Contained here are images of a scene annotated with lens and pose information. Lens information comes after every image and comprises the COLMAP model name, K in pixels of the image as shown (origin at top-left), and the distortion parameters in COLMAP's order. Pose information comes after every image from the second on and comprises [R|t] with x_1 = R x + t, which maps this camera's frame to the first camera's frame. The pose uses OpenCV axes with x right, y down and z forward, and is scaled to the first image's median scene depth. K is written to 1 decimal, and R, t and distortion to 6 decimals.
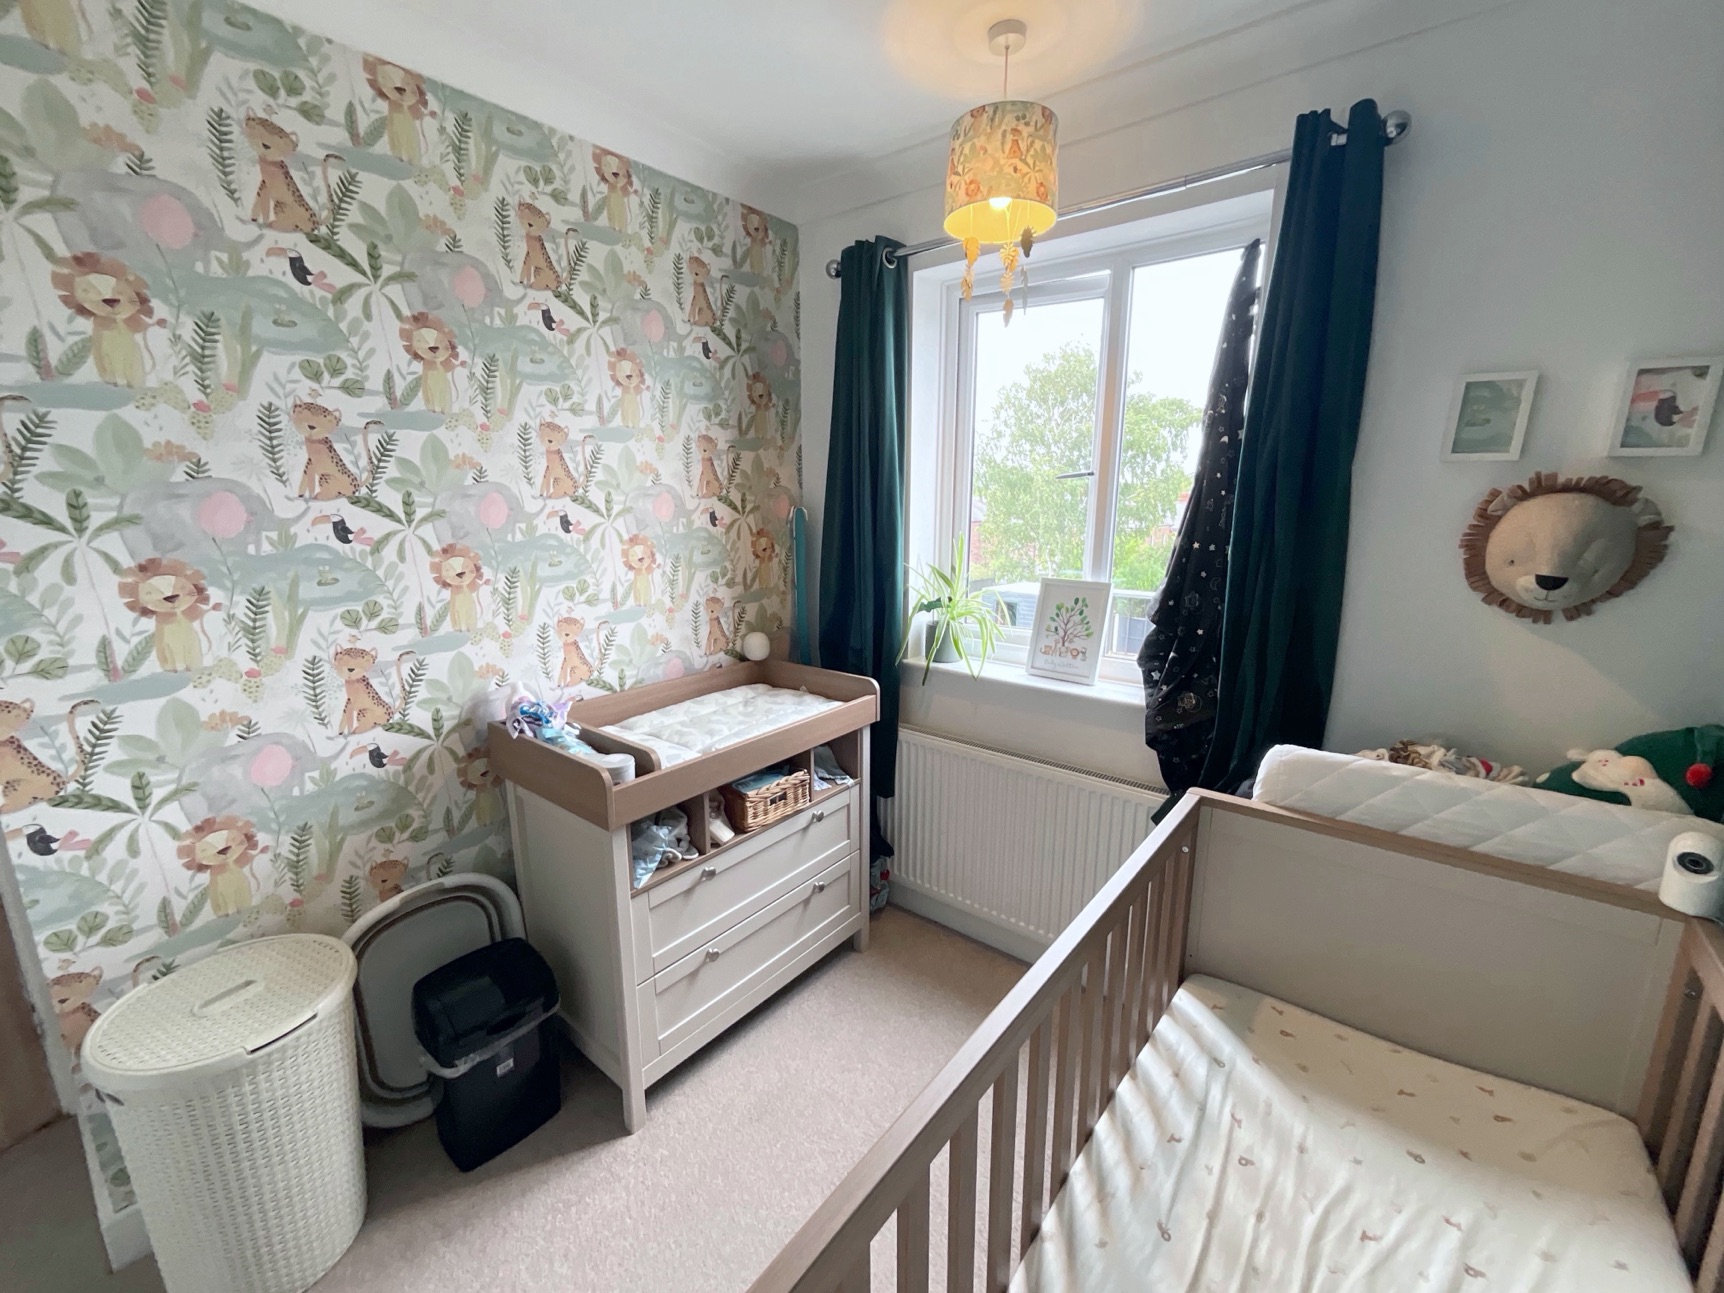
lens RADIAL K [[701.9, 0, 855.7], [0, 701.9, 639.5], [0, 0, 1]] dist [-0.002626, 0.001732]
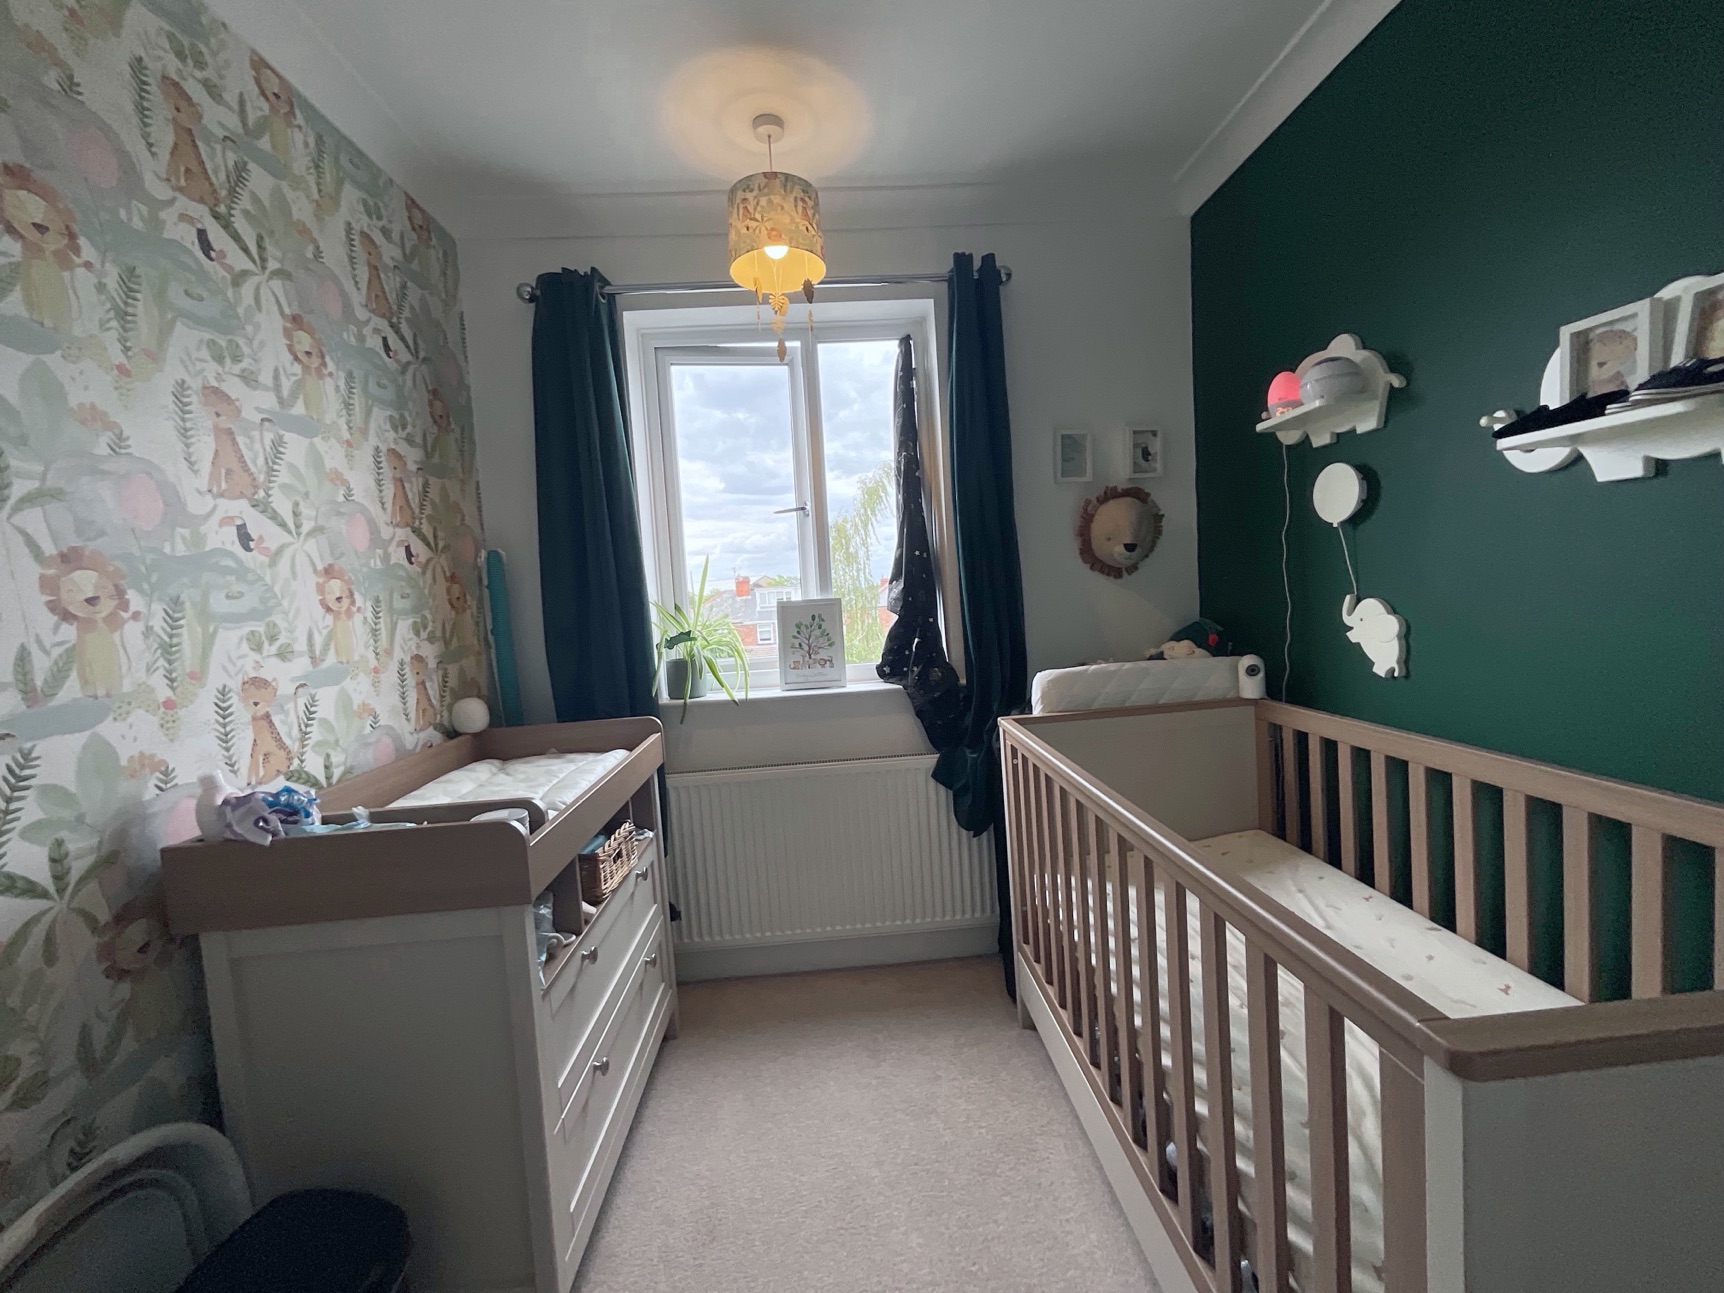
lens RADIAL K [[701.9, 0, 862.1], [0, 701.9, 638.5], [0, 0, 1]] dist [-0.002626, 0.001732]
pose [[0.742753, -0.089542, 0.663551, -0.407928], [0.196510, 0.976528, -0.088191, 0.100108], [-0.640079, 0.195898, 0.742915, 0.134285]]
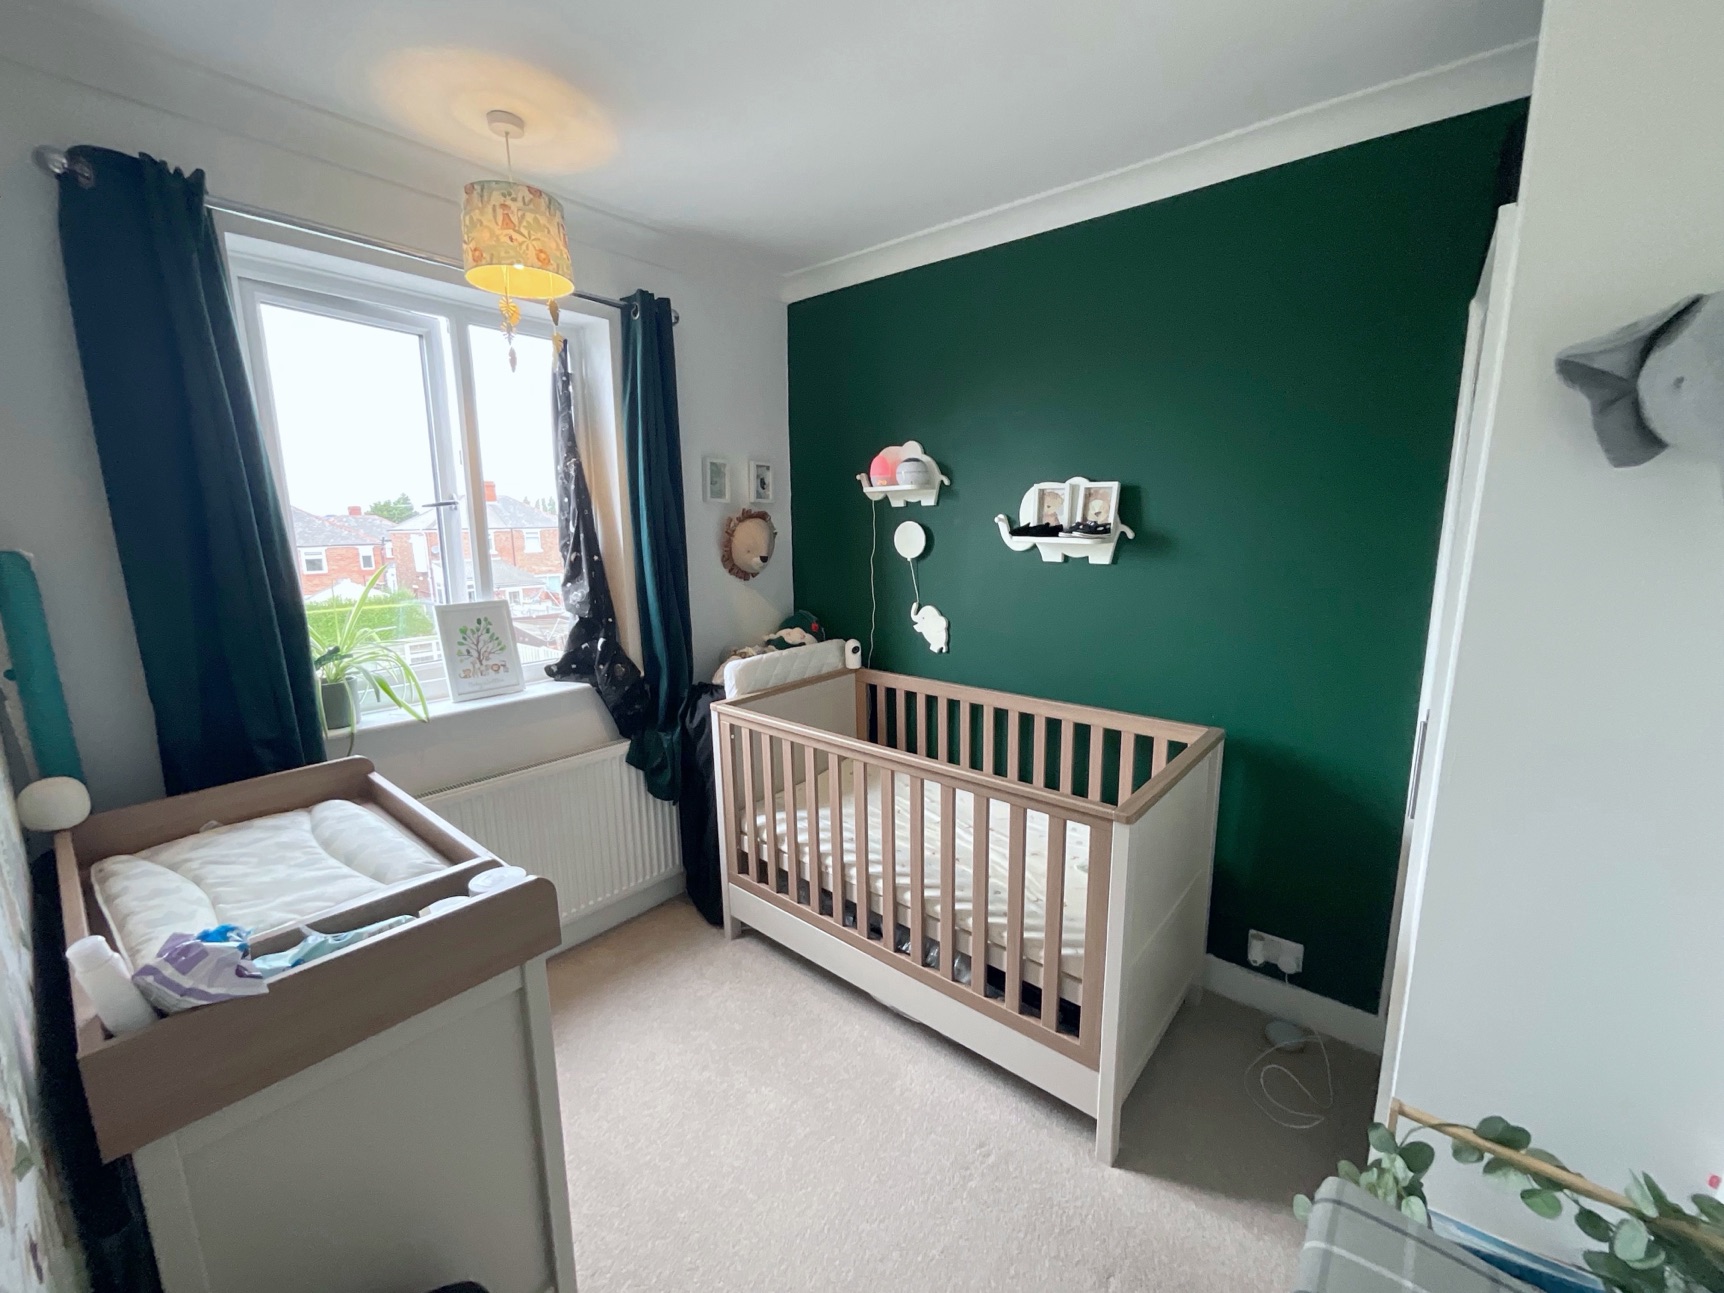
lens RADIAL K [[701.9, 0, 857.8], [0, 701.9, 639.3], [0, 0, 1]] dist [-0.002626, 0.001732]
pose [[0.030609, -0.172431, 0.984546, -0.784367], [0.210701, 0.963987, 0.162280, -0.087536], [-0.977071, 0.202478, 0.065838, 0.406483]]
